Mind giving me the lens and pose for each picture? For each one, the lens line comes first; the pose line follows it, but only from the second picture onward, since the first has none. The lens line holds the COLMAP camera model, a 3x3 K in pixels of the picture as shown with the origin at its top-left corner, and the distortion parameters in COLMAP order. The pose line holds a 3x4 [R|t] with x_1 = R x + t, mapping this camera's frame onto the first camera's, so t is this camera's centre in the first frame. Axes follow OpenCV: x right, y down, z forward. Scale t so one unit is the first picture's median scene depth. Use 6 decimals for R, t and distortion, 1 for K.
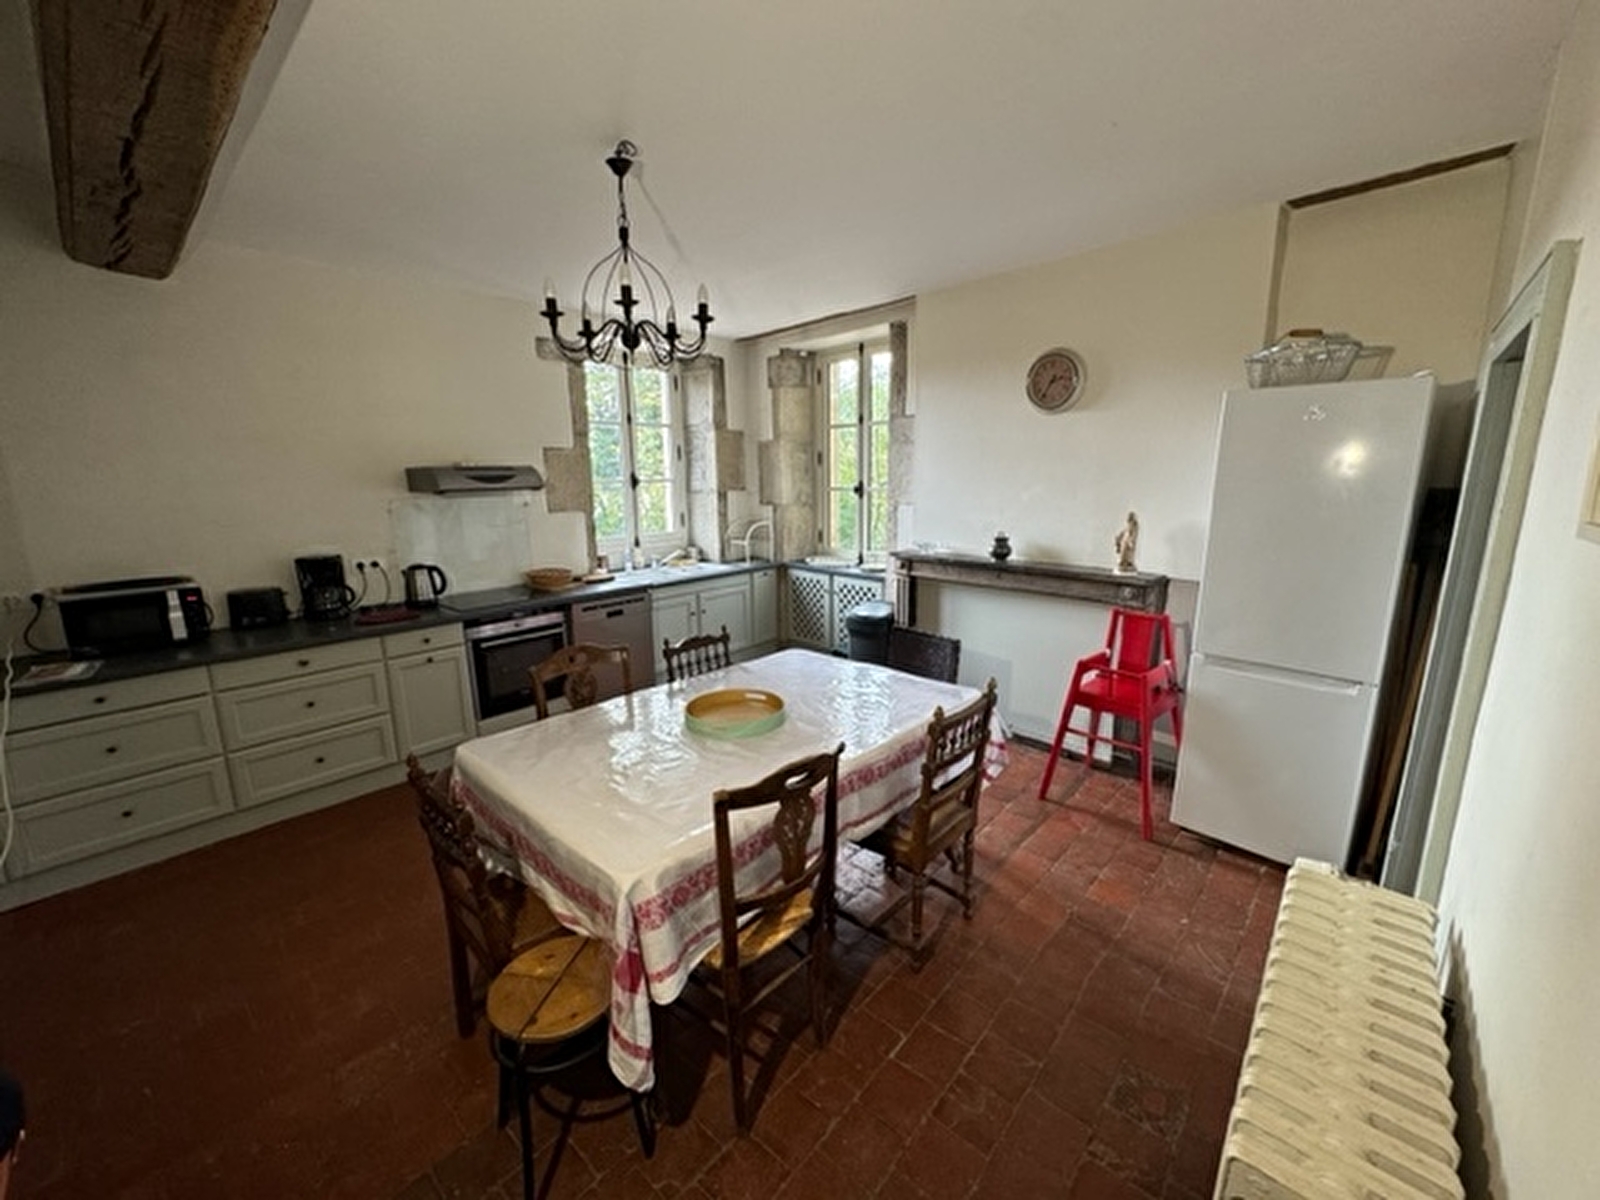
lens RADIAL K [[645.0, 0, 800.0], [0, 645.0, 600.0], [0, 0, 1]] dist [0.000624, -0.000045]
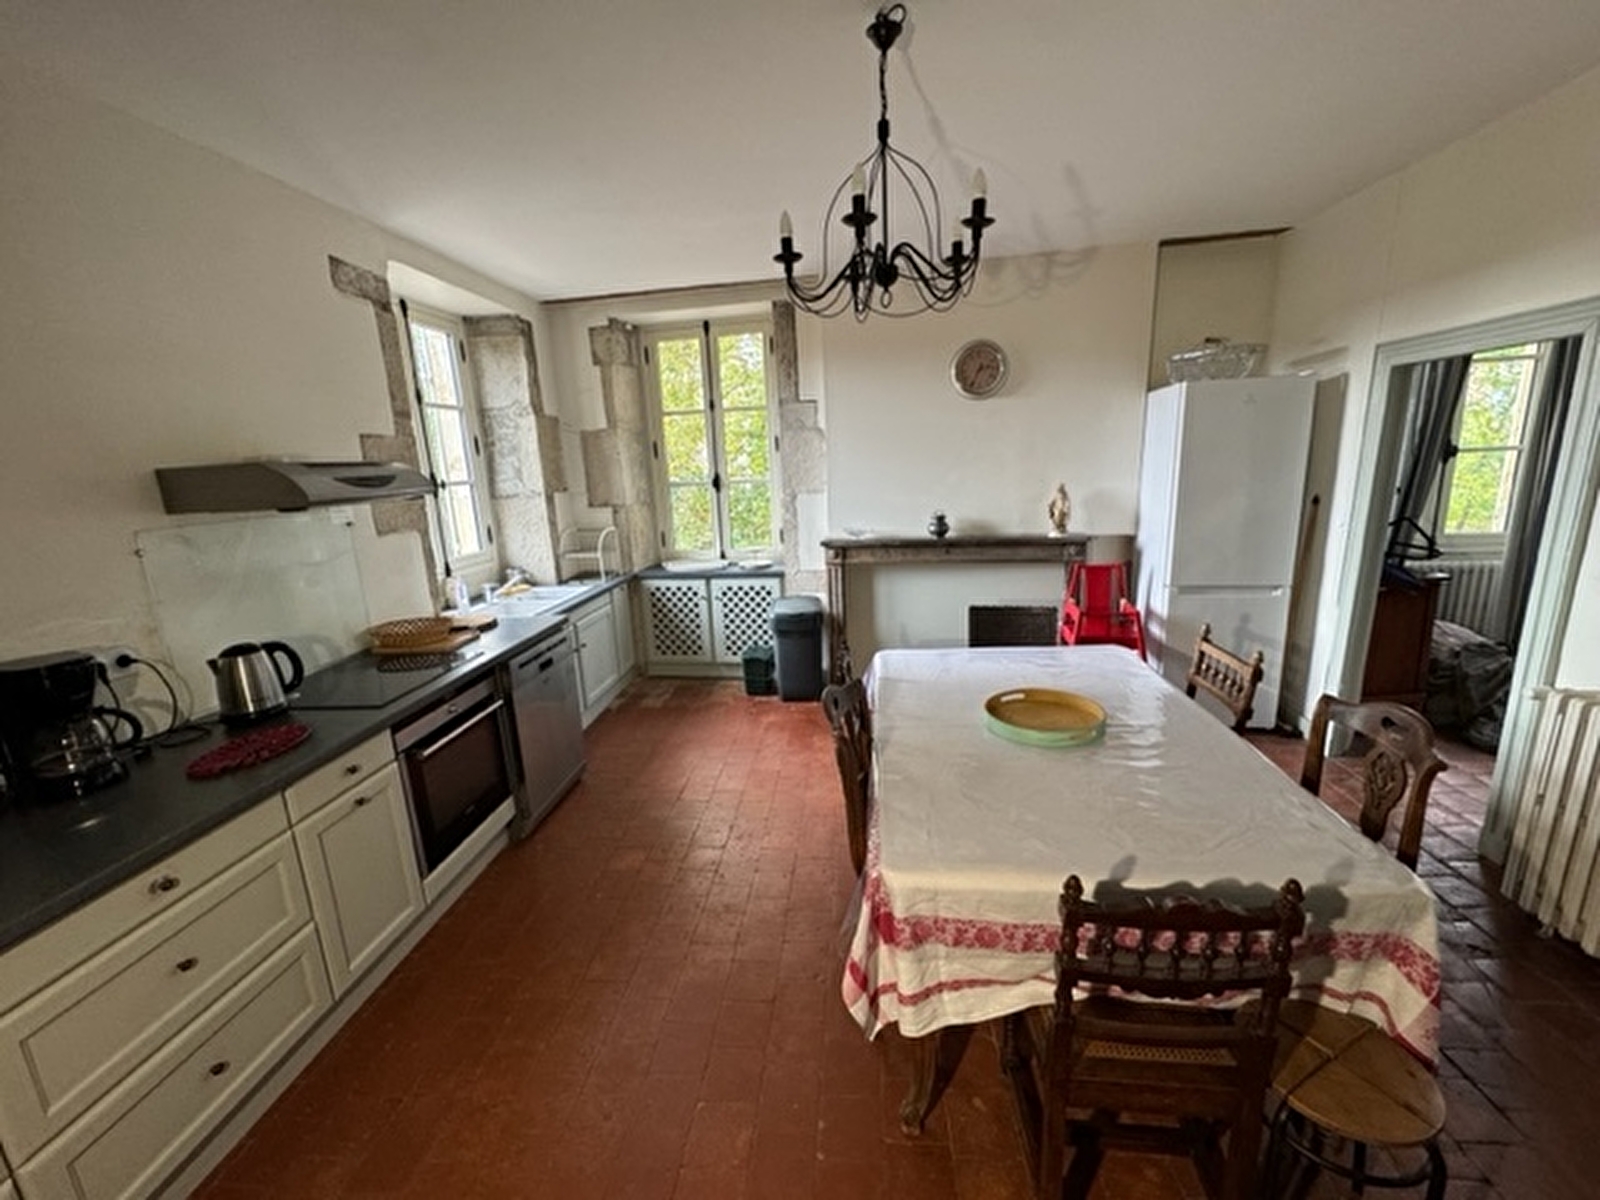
lens RADIAL K [[642.1, 0, 800.0], [0, 642.1, 600.0], [0, 0, 1]] dist [-0.000864, -0.000163]
pose [[0.801420, -0.150305, 0.578909, -0.373610], [0.151450, 0.987362, 0.046692, -0.032603], [-0.578610, 0.050256, 0.814054, 0.205984]]
